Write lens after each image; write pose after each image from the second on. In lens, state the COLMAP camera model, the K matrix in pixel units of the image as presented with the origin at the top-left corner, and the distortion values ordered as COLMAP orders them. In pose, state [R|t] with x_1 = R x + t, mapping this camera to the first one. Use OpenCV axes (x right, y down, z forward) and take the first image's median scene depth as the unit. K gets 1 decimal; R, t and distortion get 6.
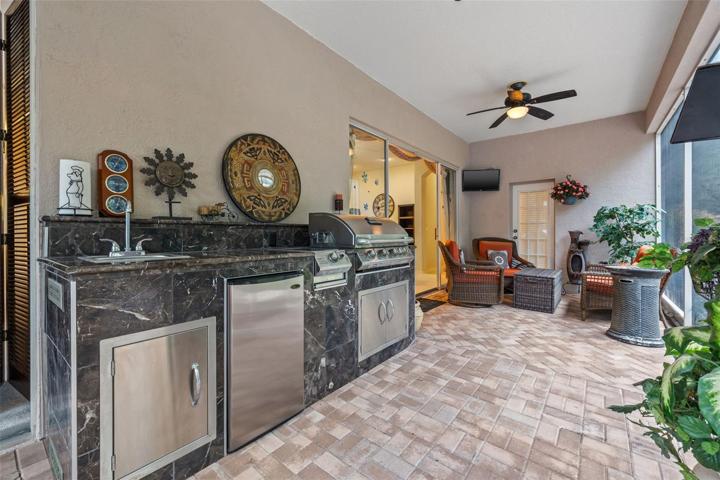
lens RADIAL K [[302.7, 0, 356.1], [0, 302.7, 235.9], [0, 0, 1]] dist [-0.001922, 0.000367]
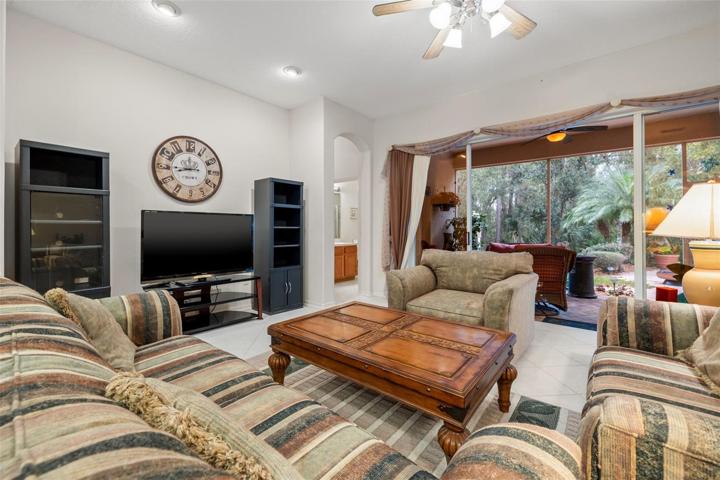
lens RADIAL K [[307.4, 0, 358.4], [0, 307.4, 228.7], [0, 0, 1]] dist [-0.000873, -0.000010]
pose [[0.012804, 0.002123, 0.999916, -0.500713], [0.002489, 0.999995, -0.002155, -0.030433], [-0.999915, 0.002516, 0.012799, 1.259968]]
